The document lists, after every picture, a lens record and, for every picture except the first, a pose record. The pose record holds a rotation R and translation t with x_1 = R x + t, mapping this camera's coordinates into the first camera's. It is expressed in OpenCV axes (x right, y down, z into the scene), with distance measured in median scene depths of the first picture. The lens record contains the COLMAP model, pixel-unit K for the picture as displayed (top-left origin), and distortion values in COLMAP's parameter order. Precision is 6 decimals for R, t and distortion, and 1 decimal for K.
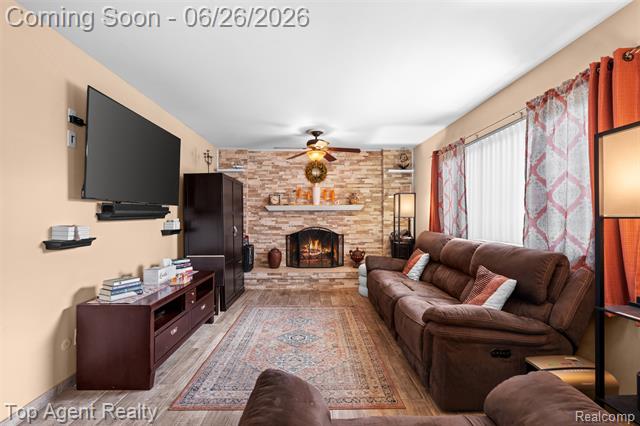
lens RADIAL K [[285.9, 0, 312.2], [0, 285.9, 215.7], [0, 0, 1]] dist [-0.000562, -0.000027]
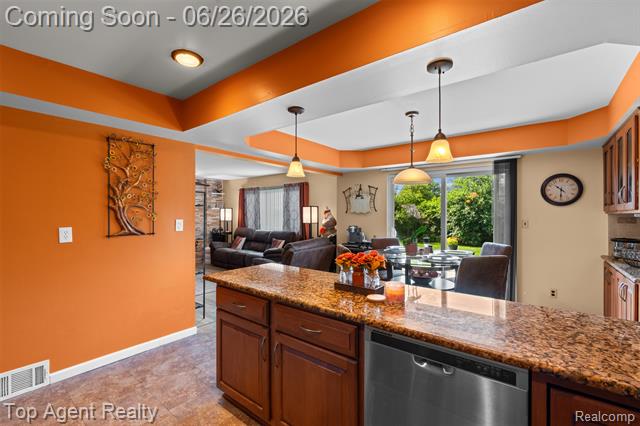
lens RADIAL K [[281.9, 0, 320.0], [0, 281.9, 213.0], [0, 0, 1]] dist [-0.003391, -0.000398]
pose [[0.619372, 0.005256, 0.785080, -0.637306], [-0.007991, 0.999968, -0.000390, -0.041314], [-0.785057, -0.006031, 0.619394, -0.543811]]
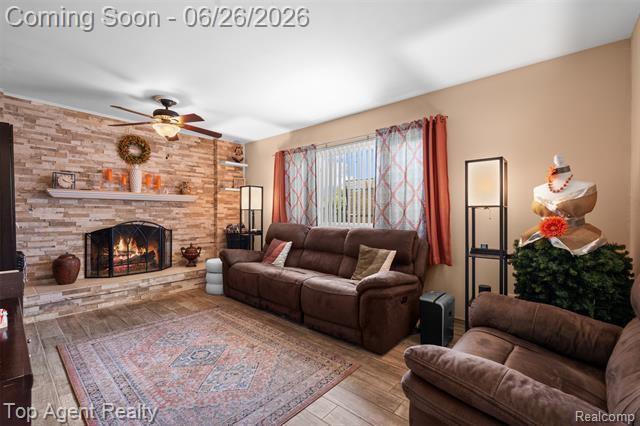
lens RADIAL K [[281.9, 0, 320.0], [0, 281.9, 213.0], [0, 0, 1]] dist [-0.001359, -0.000263]
pose [[0.660578, 0.008105, 0.750713, -0.230399], [-0.009712, 0.999950, -0.002250, 0.014283], [-0.750694, -0.005804, 0.660624, 0.122065]]
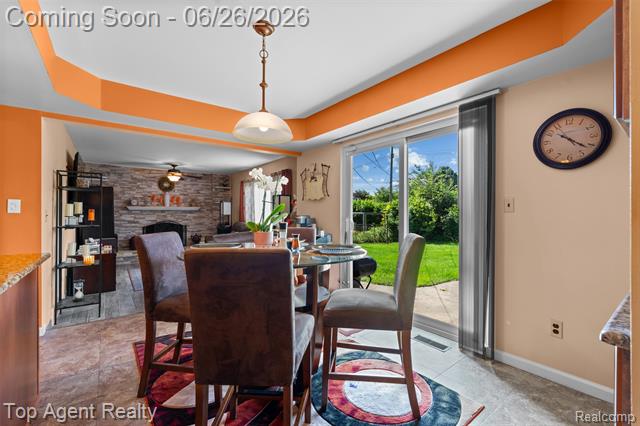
lens RADIAL K [[281.9, 0, 320.0], [0, 281.9, 213.0], [0, 0, 1]] dist [-0.003391, -0.000398]
pose [[0.797419, 0.005033, 0.603405, -0.238724], [-0.005091, 0.999986, -0.001613, -0.004811], [-0.603404, -0.001786, 0.797433, -0.672990]]
